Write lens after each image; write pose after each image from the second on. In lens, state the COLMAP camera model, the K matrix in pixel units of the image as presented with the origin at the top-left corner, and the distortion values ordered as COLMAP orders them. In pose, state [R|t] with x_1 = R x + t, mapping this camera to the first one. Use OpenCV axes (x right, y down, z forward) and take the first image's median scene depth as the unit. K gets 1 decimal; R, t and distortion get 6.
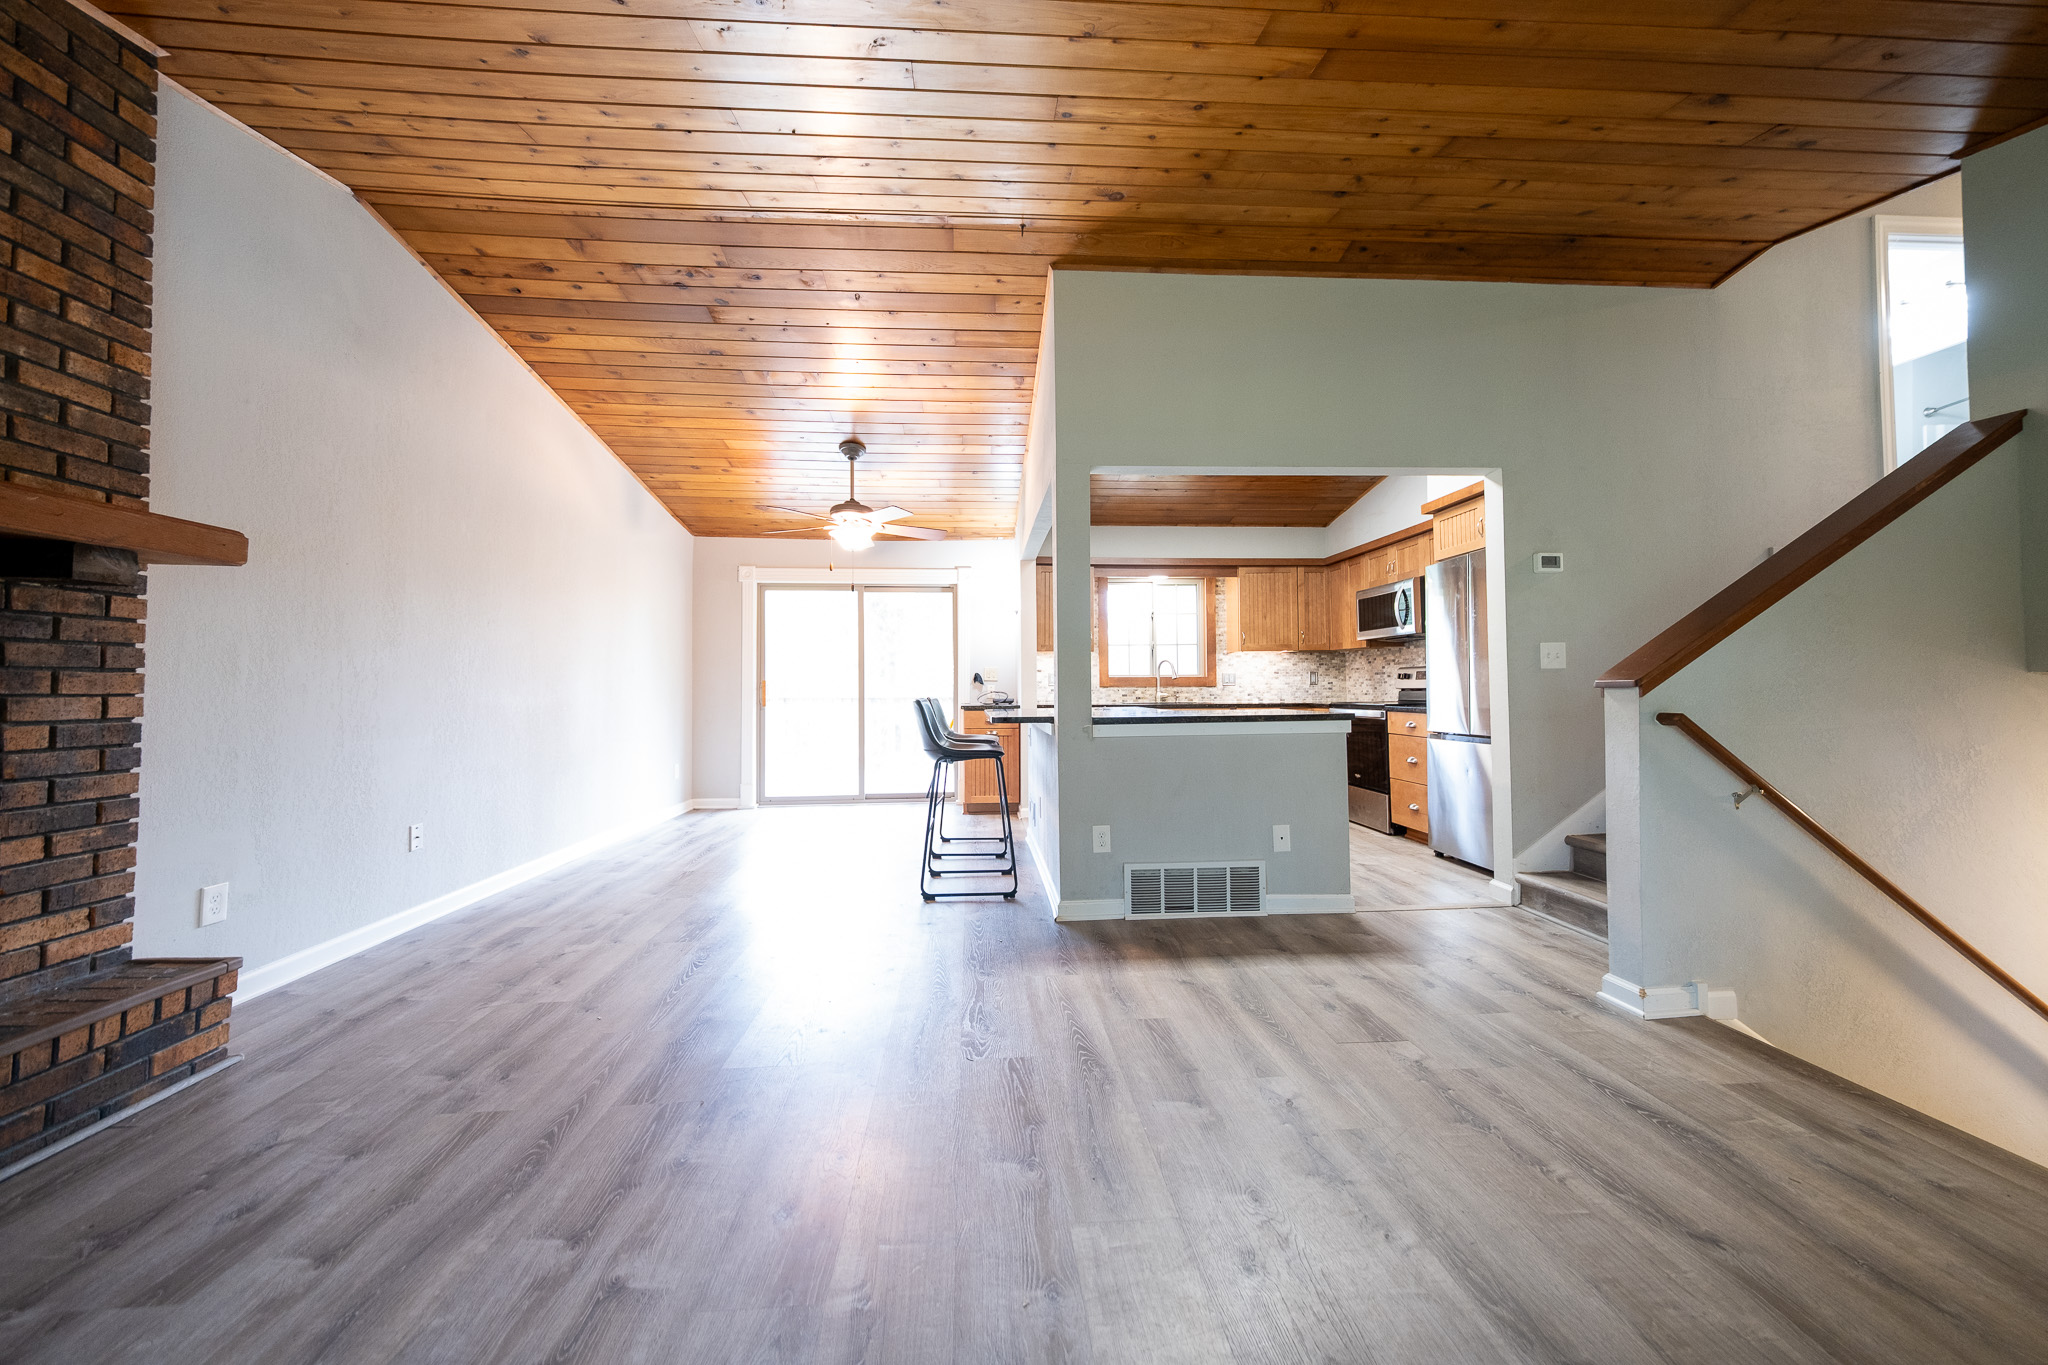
lens RADIAL K [[722.7, 0, 1018.5], [0, 722.7, 671.1], [0, 0, 1]] dist [0.021316, -0.005951]
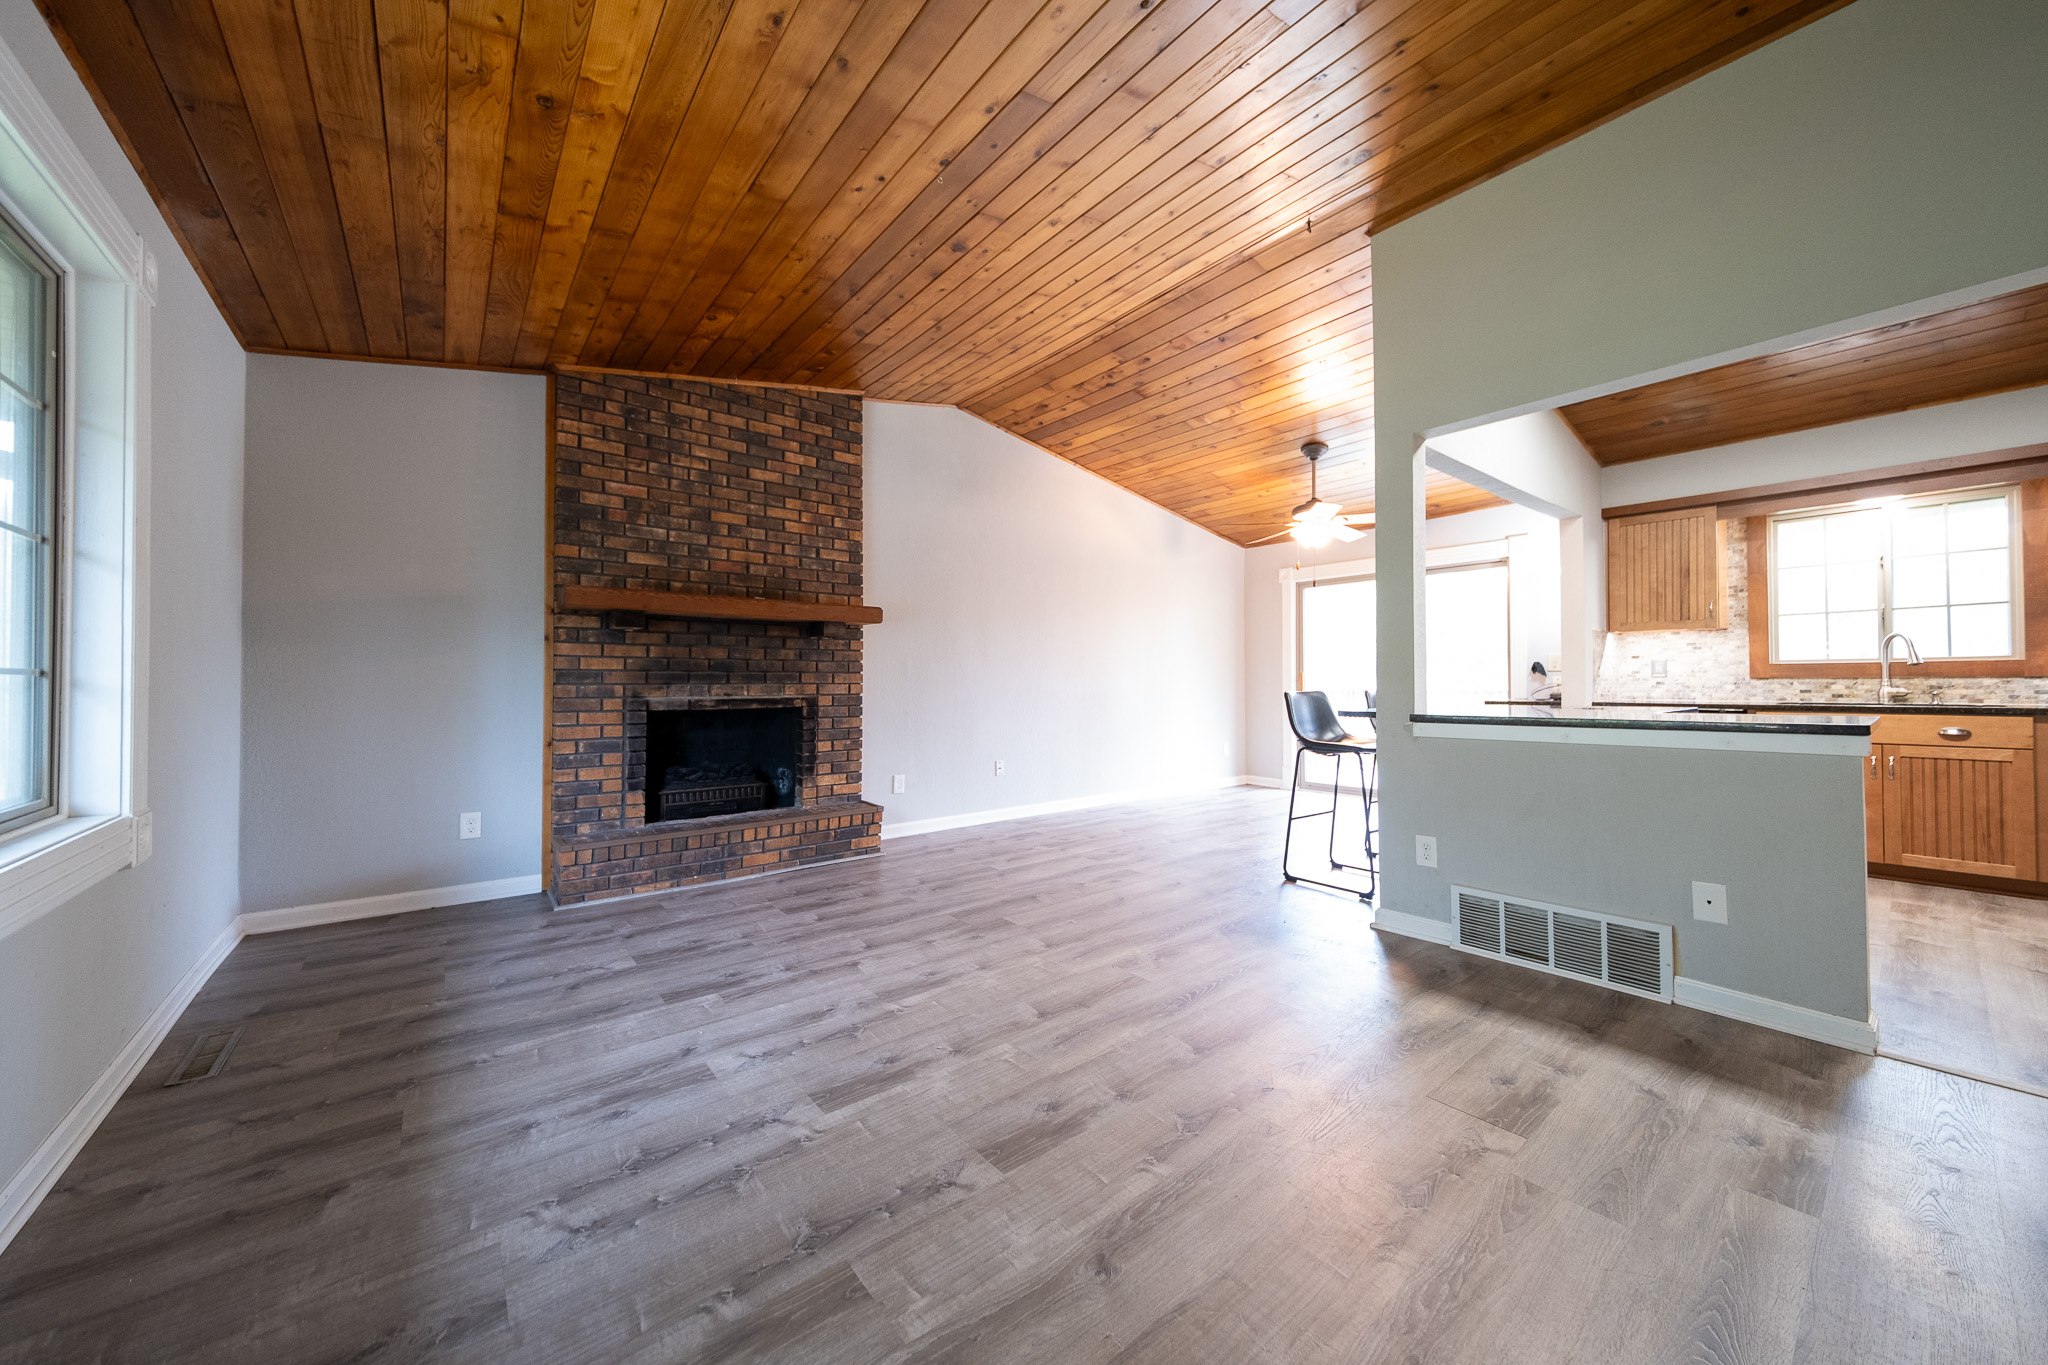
lens RADIAL K [[722.7, 0, 1018.5], [0, 722.7, 671.1], [0, 0, 1]] dist [0.021316, -0.005951]
pose [[0.573705, -0.008615, -0.819017, 0.558533], [0.019902, 0.999796, 0.003425, -0.002462], [0.818820, -0.018266, 0.573759, 0.075743]]
